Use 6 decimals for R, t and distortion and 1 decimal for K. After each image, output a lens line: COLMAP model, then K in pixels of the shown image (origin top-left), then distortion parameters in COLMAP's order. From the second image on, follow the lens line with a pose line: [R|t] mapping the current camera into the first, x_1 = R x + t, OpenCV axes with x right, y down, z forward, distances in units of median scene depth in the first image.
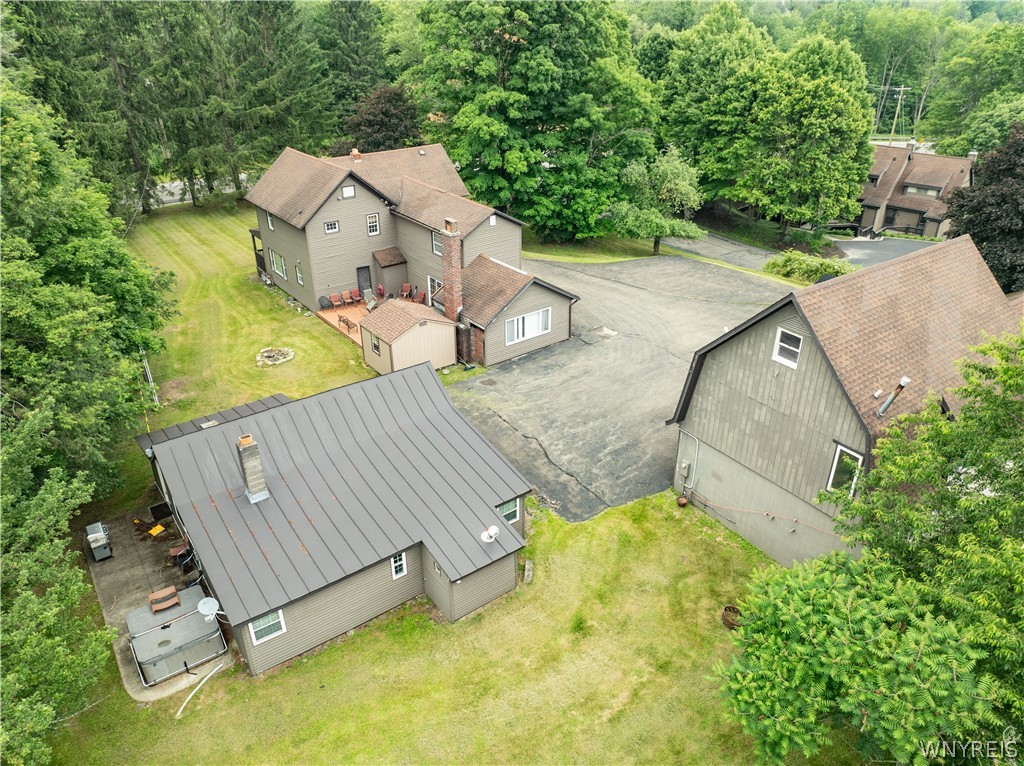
lens RADIAL K [[717.4, 0, 515.2], [0, 717.4, 382.7], [0, 0, 1]] dist [-0.046141, 0.019092]
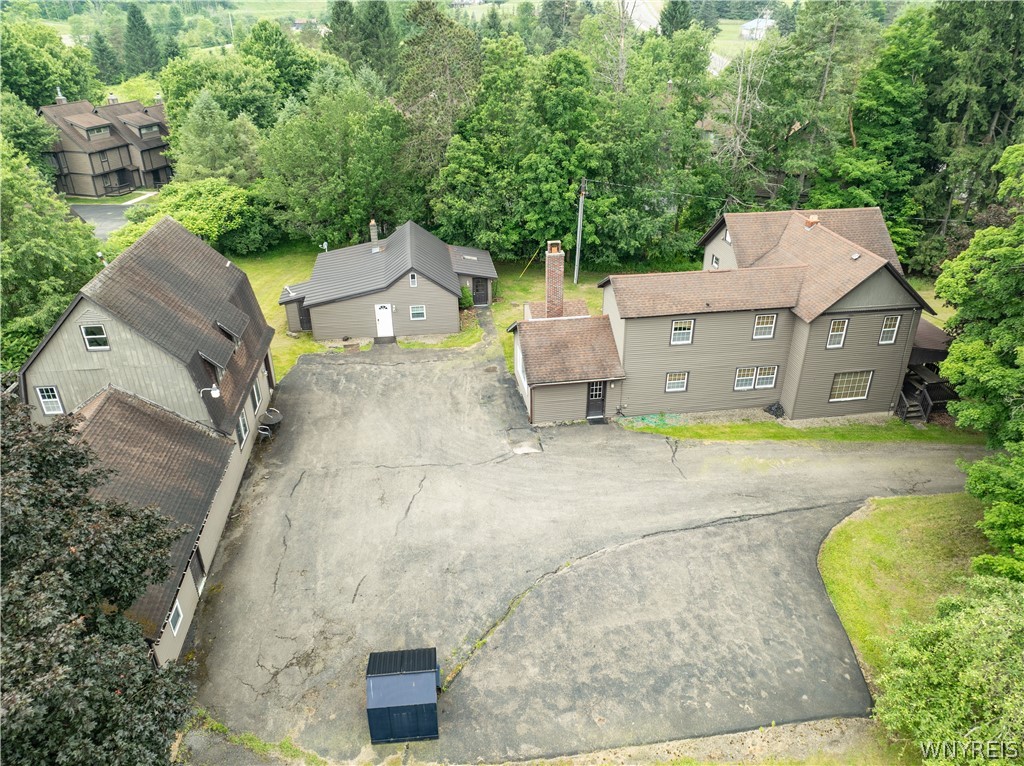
lens RADIAL K [[717.4, 0, 515.2], [0, 717.4, 382.7], [0, 0, 1]] dist [-0.046141, 0.019092]
pose [[-0.473843, 0.421066, -0.773419, 0.702499], [-0.411418, 0.670679, 0.617192, -0.593629], [0.778594, 0.610650, -0.144562, 1.013352]]
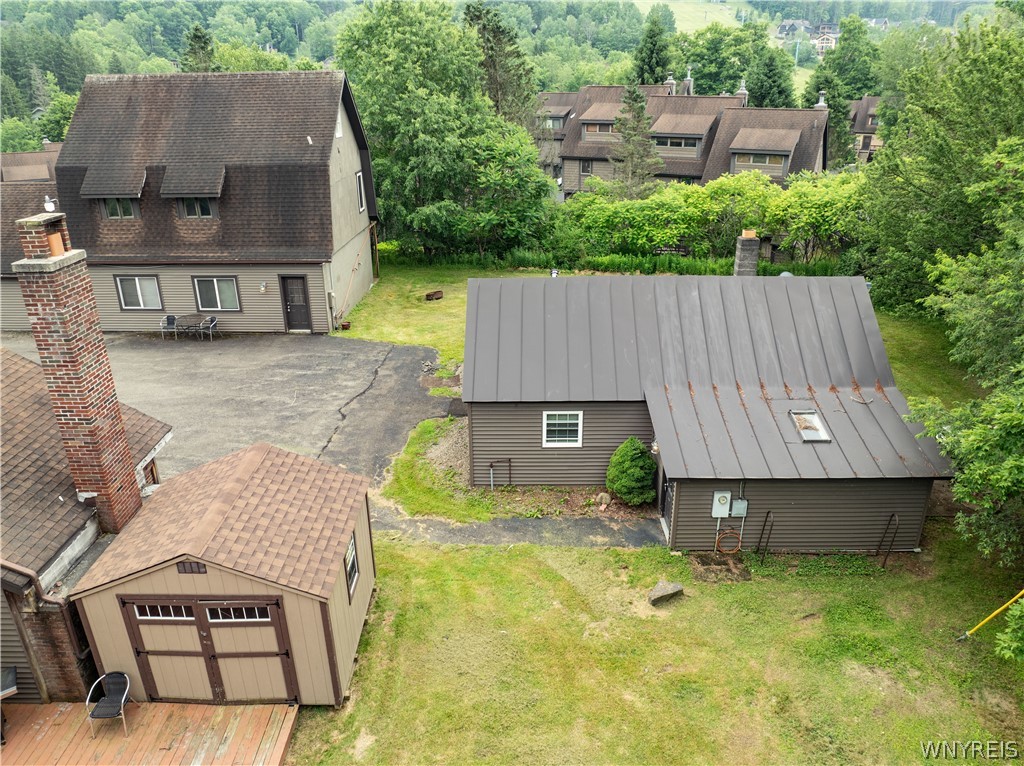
lens RADIAL K [[717.4, 0, 515.2], [0, 717.4, 382.7], [0, 0, 1]] dist [-0.046141, 0.019092]
pose [[-0.799938, -0.230981, 0.553847, -0.356597], [0.284326, 0.666885, 0.688784, -0.270971], [-0.528448, 0.708458, -0.467793, 0.887931]]
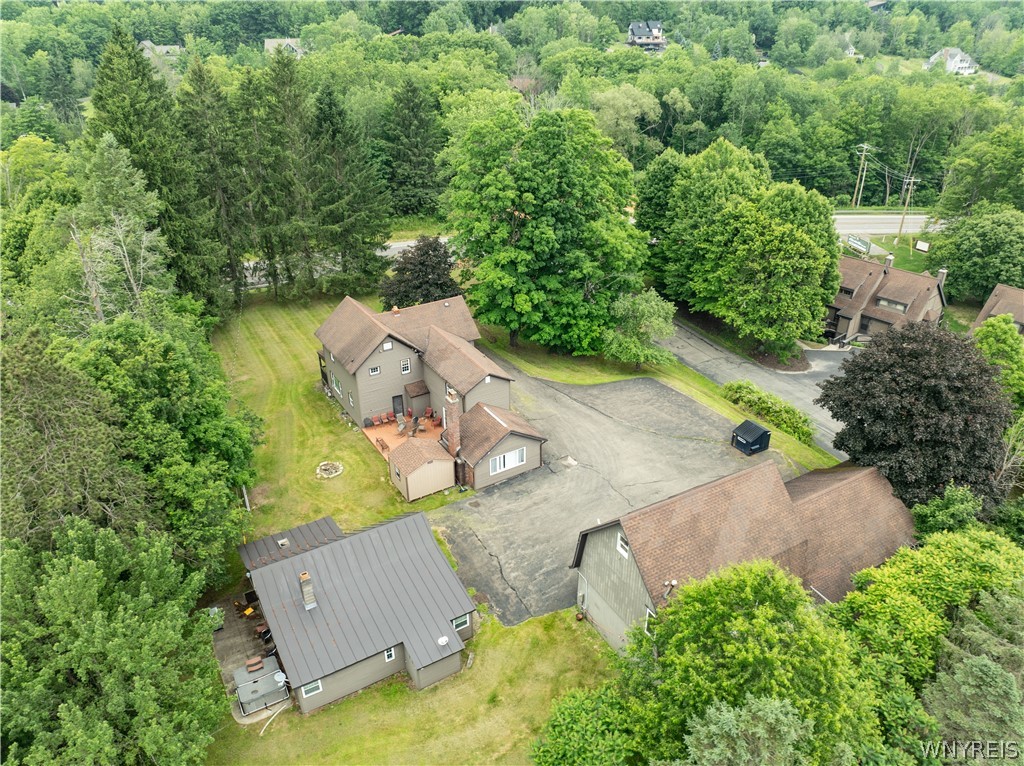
lens RADIAL K [[717.4, 0, 515.2], [0, 717.4, 382.7], [0, 0, 1]] dist [-0.046141, 0.019092]
pose [[0.995092, 0.047990, -0.086544, 0.128419], [-0.047617, 0.998845, 0.006371, -0.212656], [0.086750, -0.002219, 0.996228, -0.337467]]
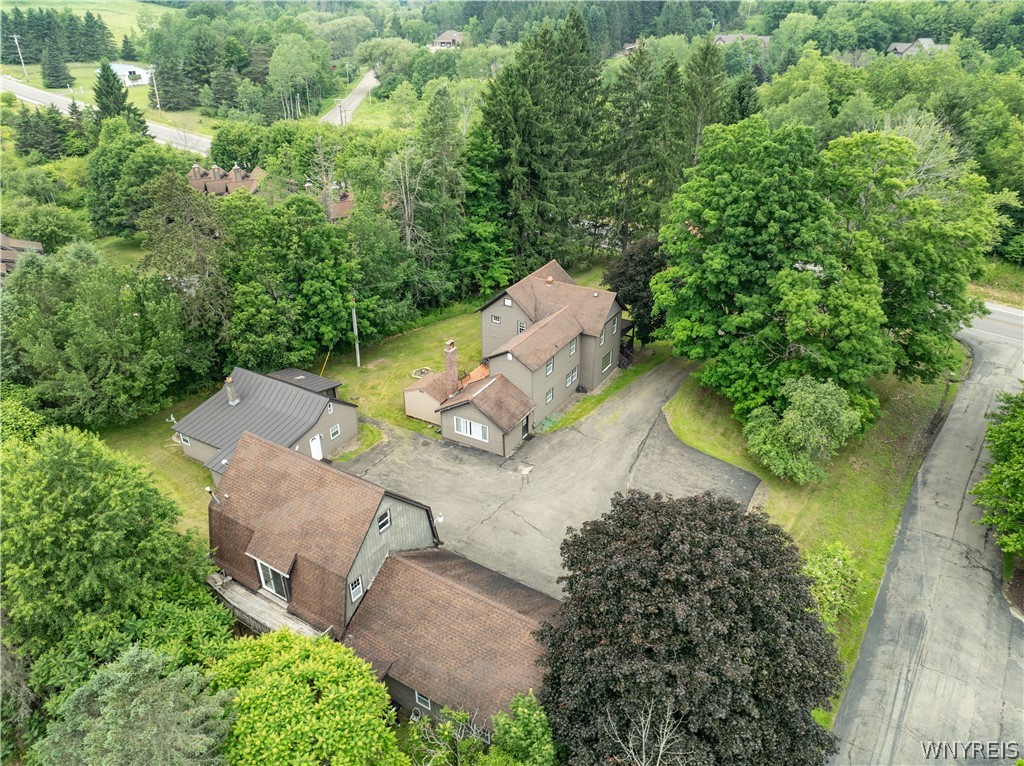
lens RADIAL K [[717.4, 0, 515.2], [0, 717.4, 382.7], [0, 0, 1]] dist [-0.046141, 0.019092]
pose [[0.396530, 0.439984, -0.805716, 1.046373], [-0.434983, 0.862937, 0.257156, -0.507129], [0.808427, 0.248502, 0.533566, 0.241498]]
